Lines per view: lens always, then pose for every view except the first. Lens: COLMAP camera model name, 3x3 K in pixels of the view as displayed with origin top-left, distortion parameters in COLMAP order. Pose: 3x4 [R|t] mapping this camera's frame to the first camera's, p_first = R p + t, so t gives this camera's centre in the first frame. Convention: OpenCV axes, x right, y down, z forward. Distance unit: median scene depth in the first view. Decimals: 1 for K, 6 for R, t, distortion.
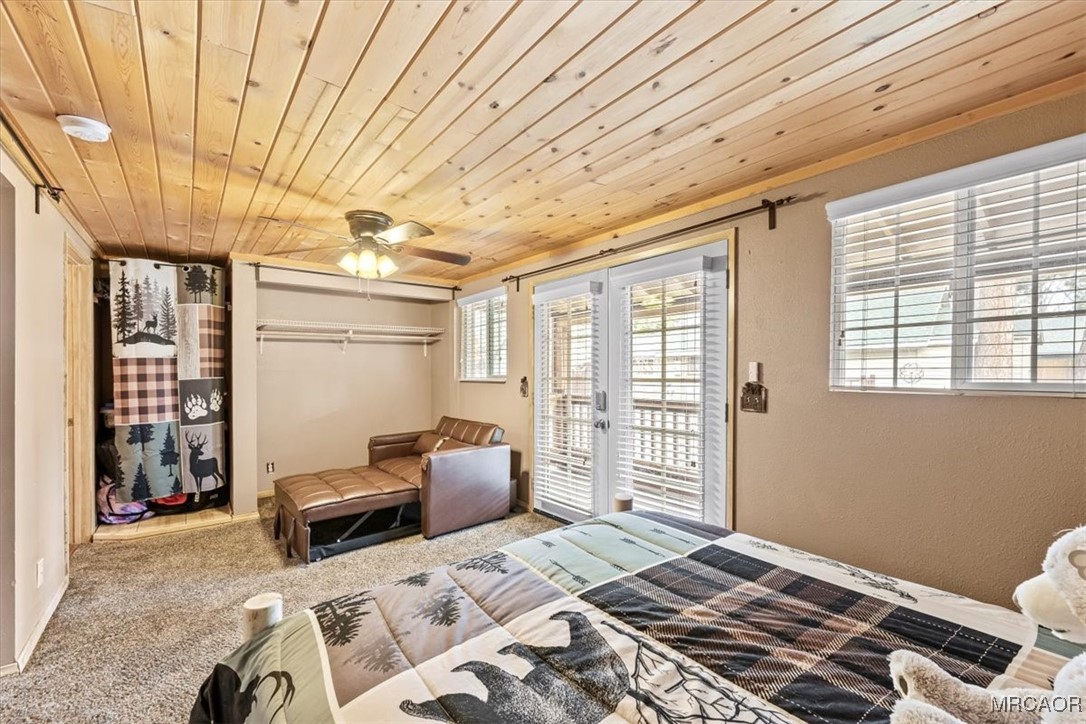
lens RADIAL K [[436.7, 0, 543.0], [0, 436.7, 349.8], [0, 0, 1]] dist [0.000296, -0.000026]
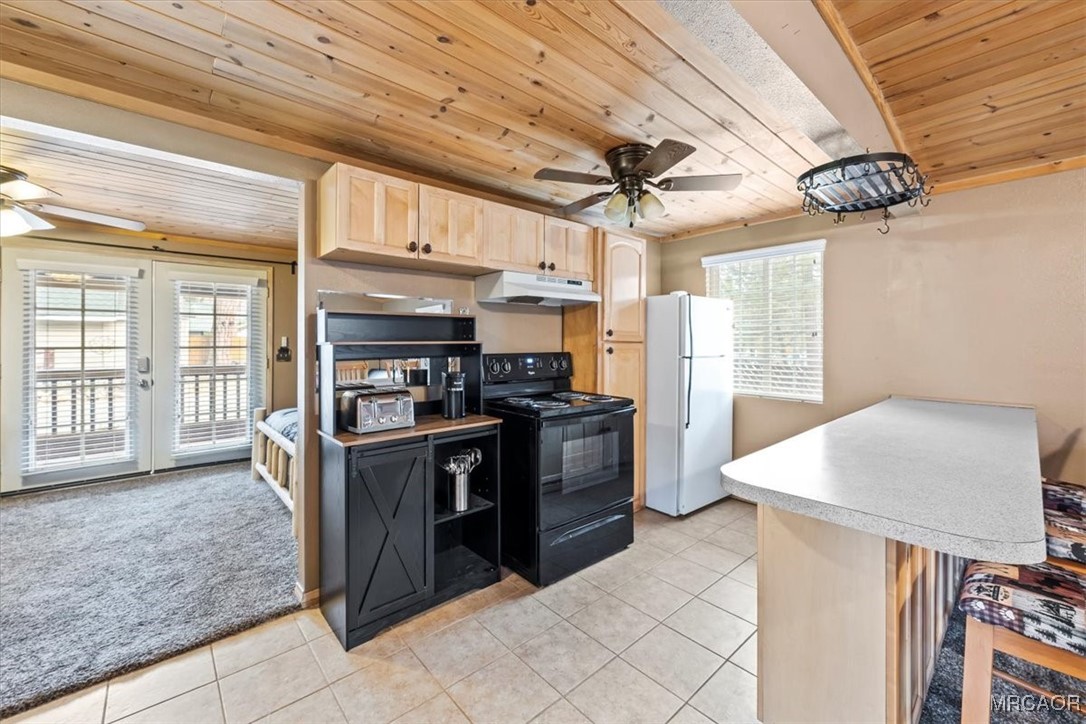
lens RADIAL K [[436.7, 0, 543.0], [0, 436.7, 349.8], [0, 0, 1]] dist [0.000296, -0.000026]
pose [[-0.044858, -0.017016, 0.998848, -1.177816], [-0.044006, 0.998918, 0.015041, 0.003185], [-0.998024, -0.043281, -0.045558, -0.090044]]
